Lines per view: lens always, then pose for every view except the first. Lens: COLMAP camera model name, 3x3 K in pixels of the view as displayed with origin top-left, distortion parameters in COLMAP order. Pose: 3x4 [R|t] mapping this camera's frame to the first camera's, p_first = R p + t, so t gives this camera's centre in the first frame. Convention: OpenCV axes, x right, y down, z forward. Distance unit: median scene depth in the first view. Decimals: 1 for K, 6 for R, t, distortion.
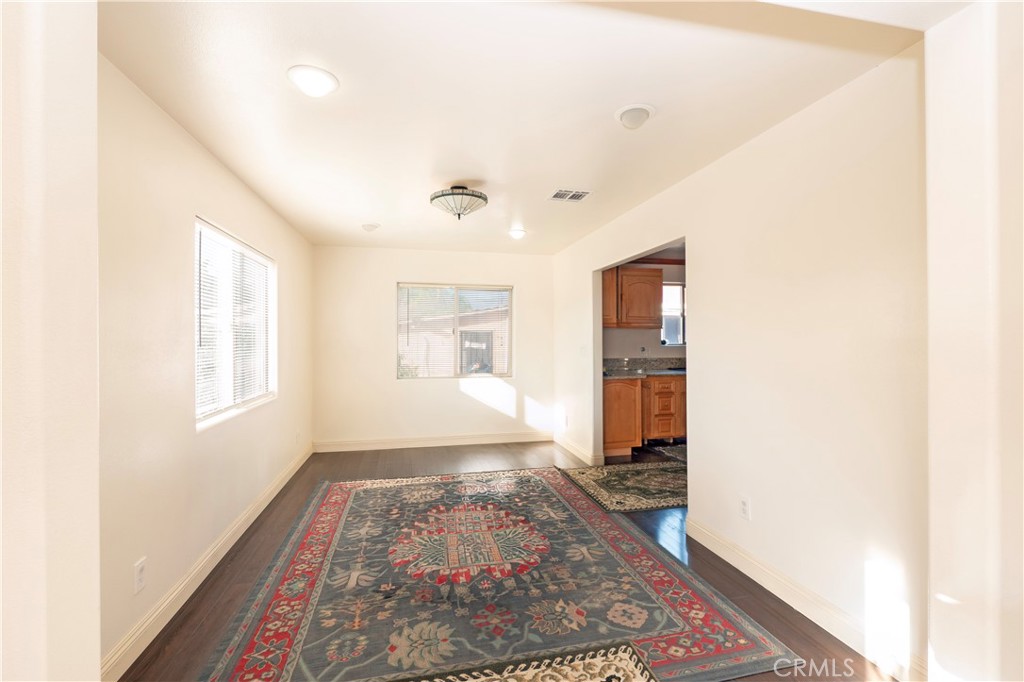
lens RADIAL K [[424.2, 0, 512.0], [0, 424.2, 341.0], [0, 0, 1]] dist [0.001444, 0.000105]
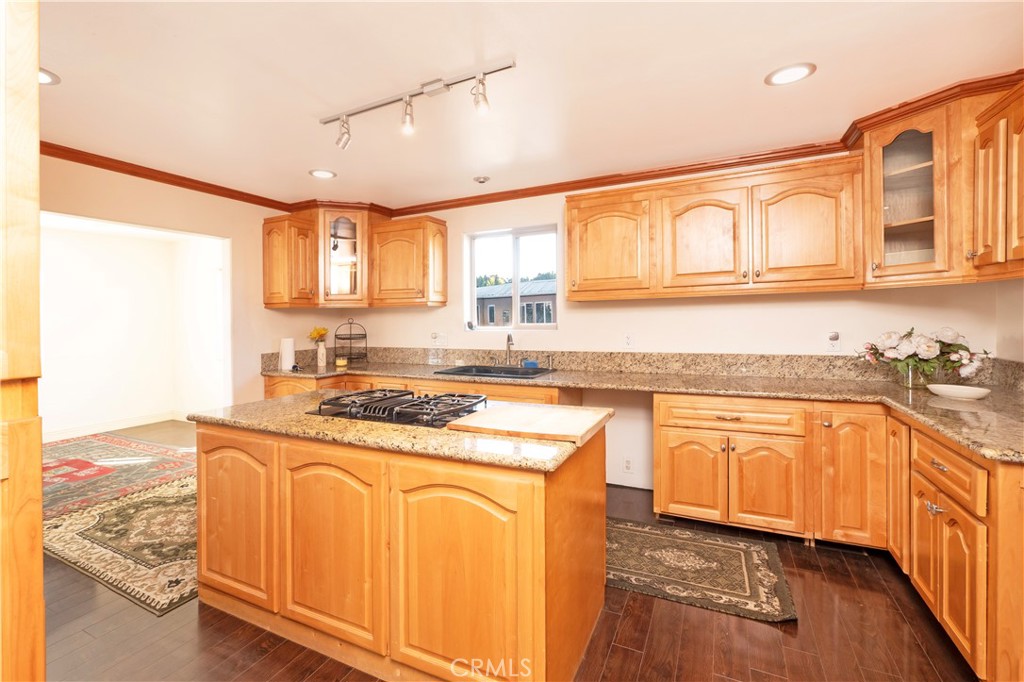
lens RADIAL K [[424.2, 0, 512.0], [0, 424.2, 341.0], [0, 0, 1]] dist [0.001444, 0.000105]
pose [[0.779218, 0.003659, -0.626742, 1.280761], [0.002269, 0.999960, 0.008658, 0.030907], [0.626749, -0.008169, 0.779178, 0.841219]]
